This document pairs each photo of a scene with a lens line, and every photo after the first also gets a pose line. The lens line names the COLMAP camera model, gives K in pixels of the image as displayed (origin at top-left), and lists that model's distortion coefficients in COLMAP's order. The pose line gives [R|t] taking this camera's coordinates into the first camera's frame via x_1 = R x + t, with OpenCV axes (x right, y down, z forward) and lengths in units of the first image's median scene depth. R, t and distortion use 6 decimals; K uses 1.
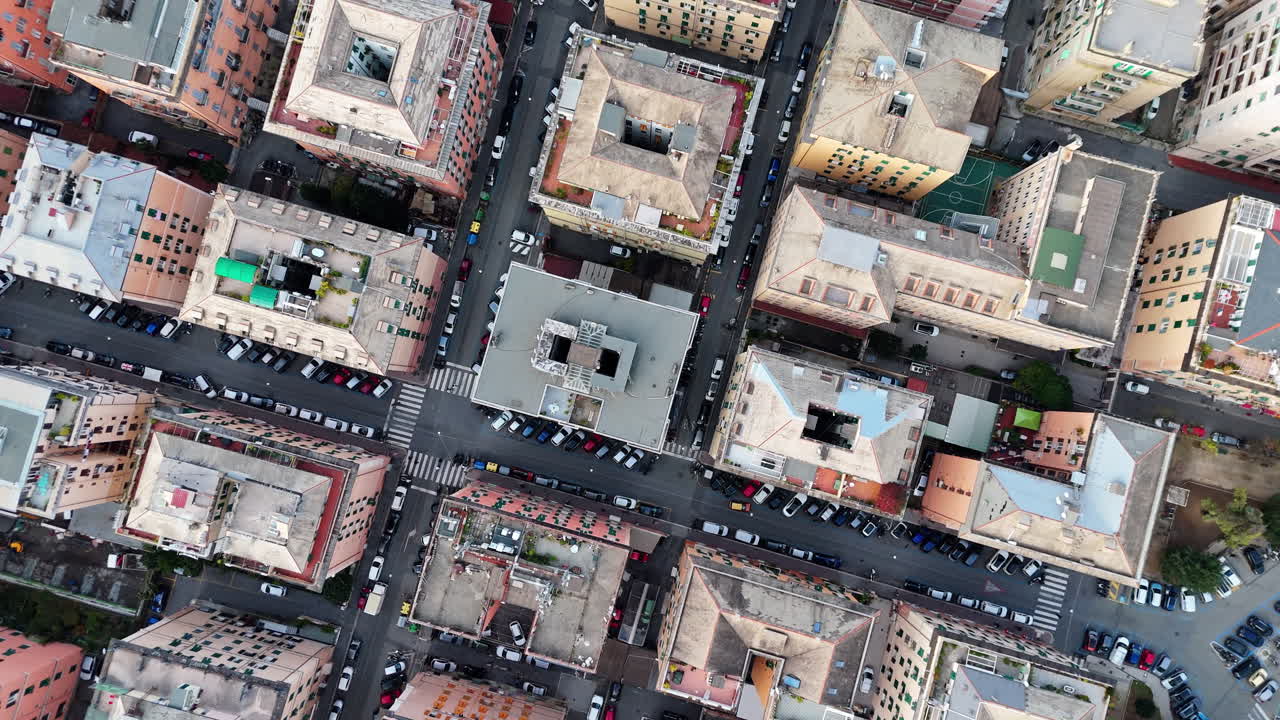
lens RADIAL K [[953.3, 0, 641.7], [0, 953.3, 359.0], [0, 0, 1]] dist [0.087252, -0.033899]
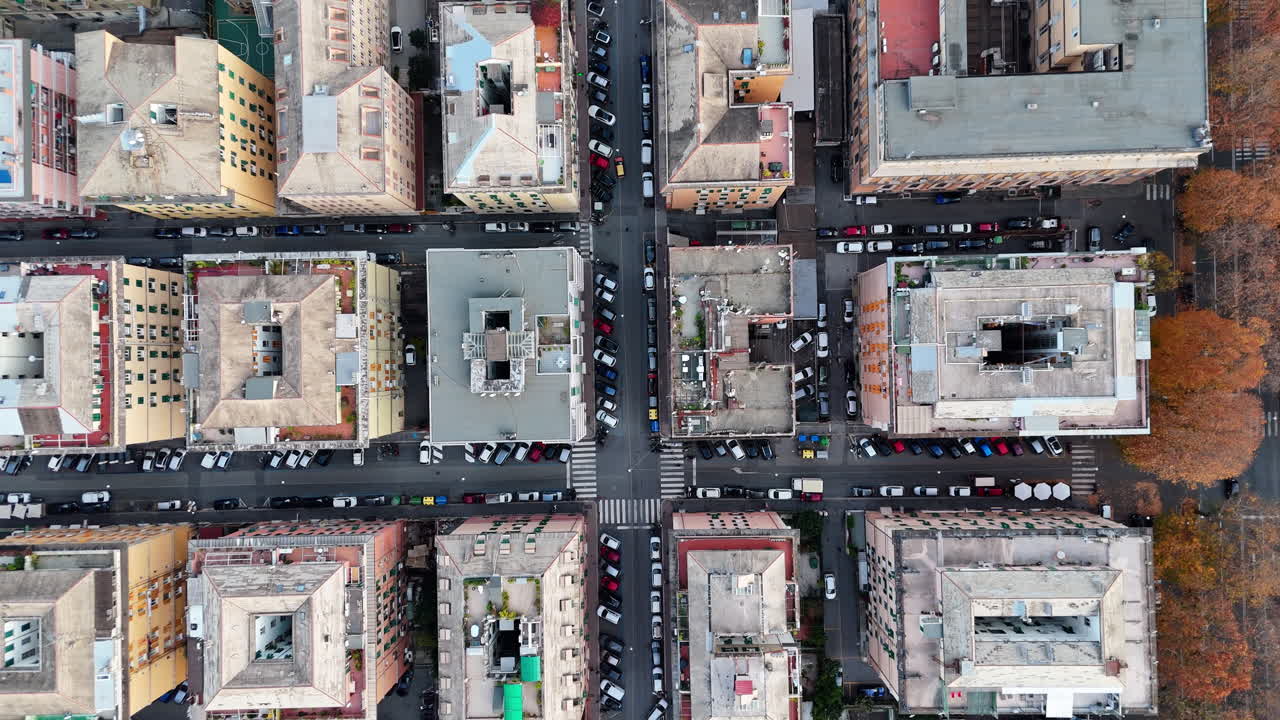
lens RADIAL K [[953.3, 0, 645.5], [0, 953.3, 357.5], [0, 0, 1]] dist [0.087252, -0.033899]
pose [[-0.286750, -0.957904, 0.013970, -0.125801], [0.957979, -0.286604, 0.011556, 0.125673], [-0.007066, 0.016697, 0.999836, -0.004748]]
